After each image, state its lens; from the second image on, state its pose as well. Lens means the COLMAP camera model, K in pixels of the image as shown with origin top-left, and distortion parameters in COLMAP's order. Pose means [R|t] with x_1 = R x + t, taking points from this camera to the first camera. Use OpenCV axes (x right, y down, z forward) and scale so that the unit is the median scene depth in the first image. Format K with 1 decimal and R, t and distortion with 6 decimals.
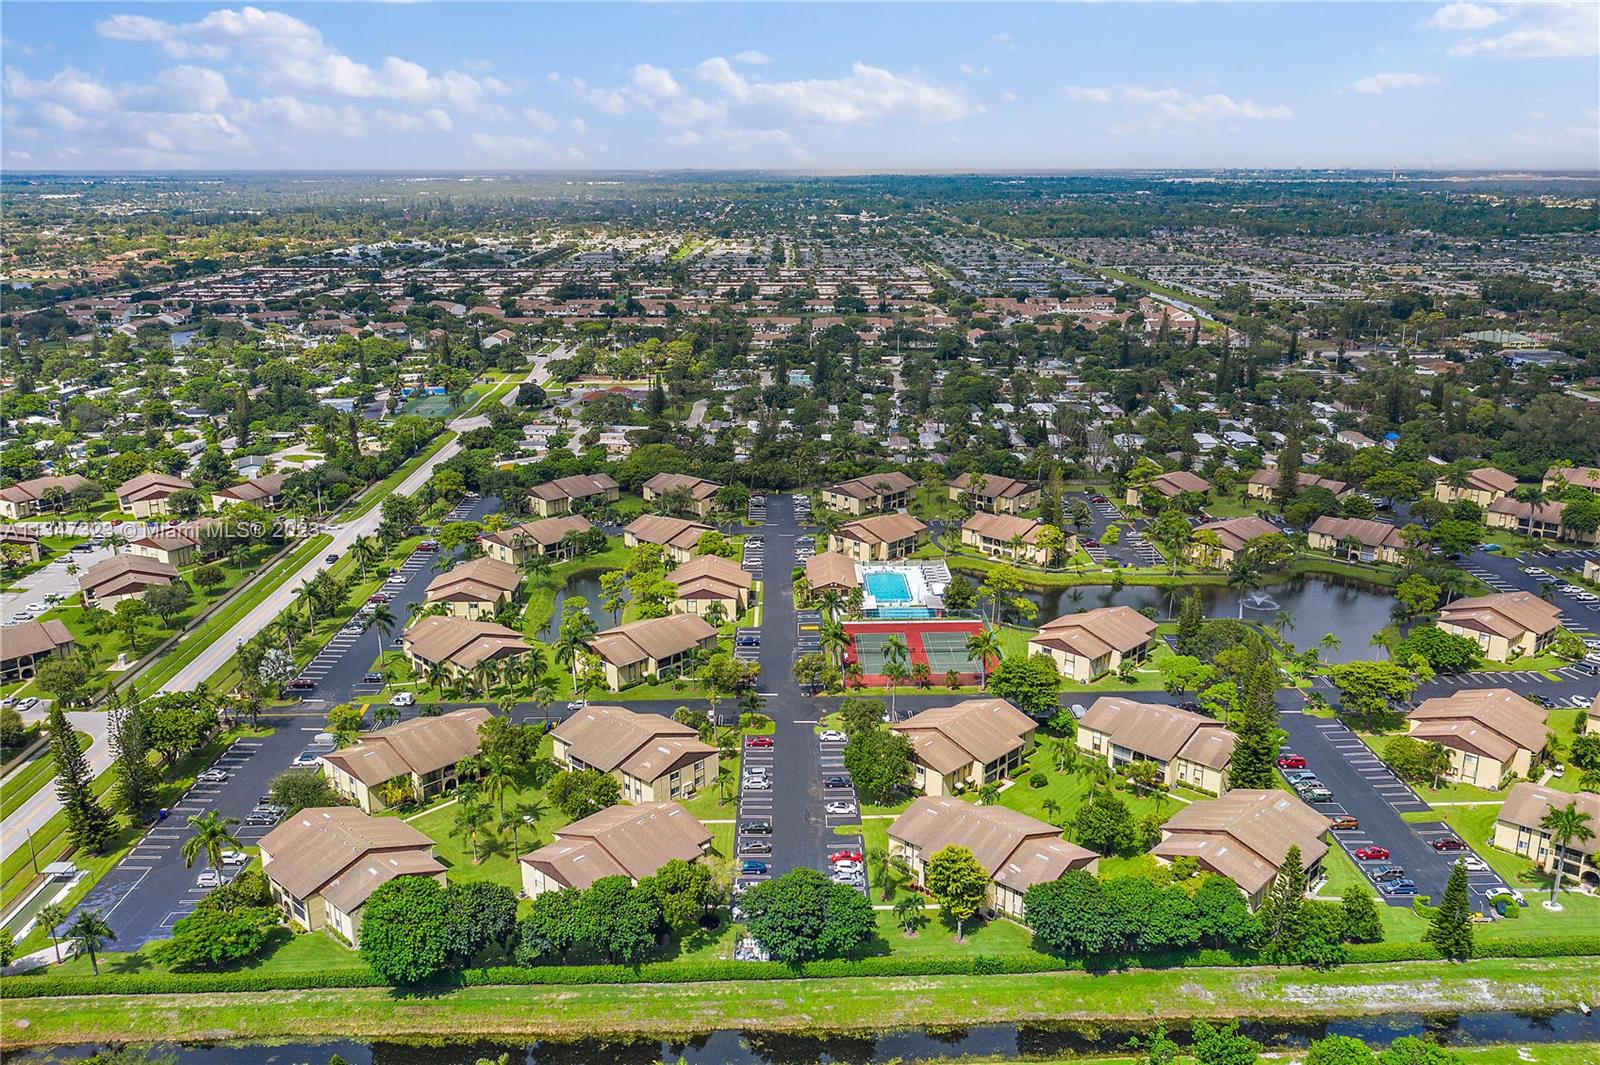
lens RADIAL K [[1269.7, 0, 801.6], [0, 1269.7, 563.2], [0, 0, 1]] dist [0.005301, -0.000913]
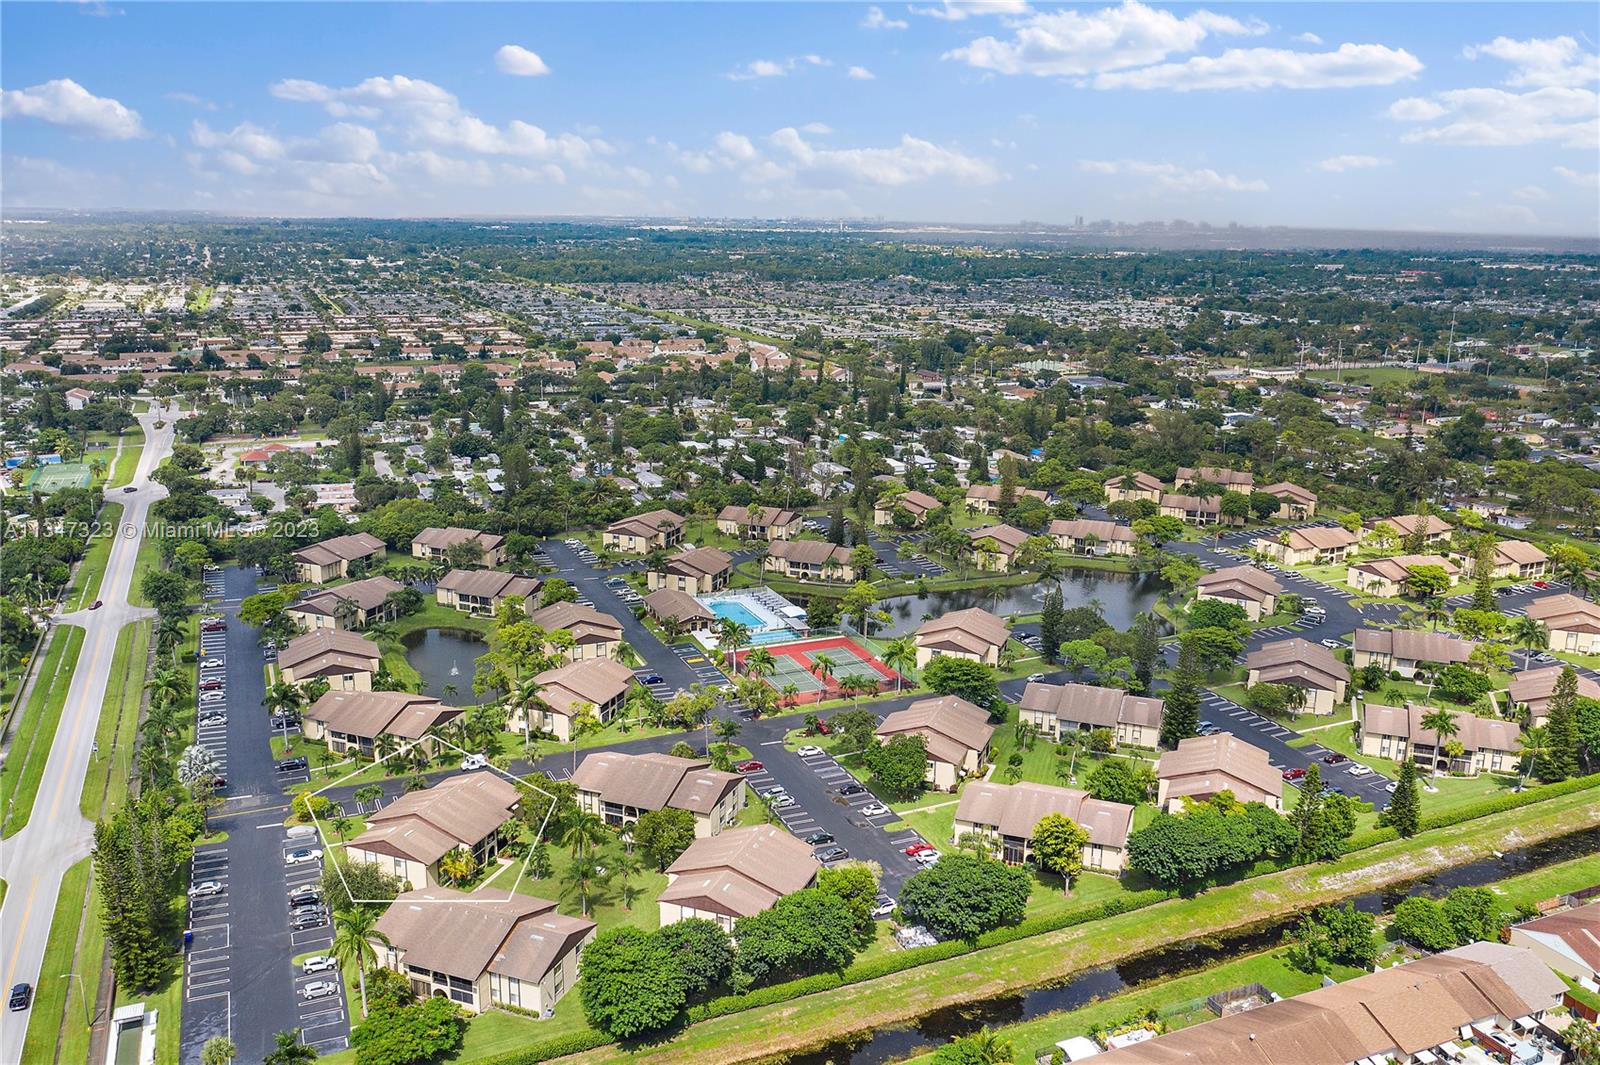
lens RADIAL K [[1277.4, 0, 800.0], [0, 1277.4, 532.5], [0, 0, 1]] dist [0.000137, 0.004910]
pose [[0.922837, -0.076329, 0.377553, -0.337142], [0.097778, 0.994485, -0.037941, -0.005229], [-0.372575, 0.071930, 0.925210, 0.001746]]
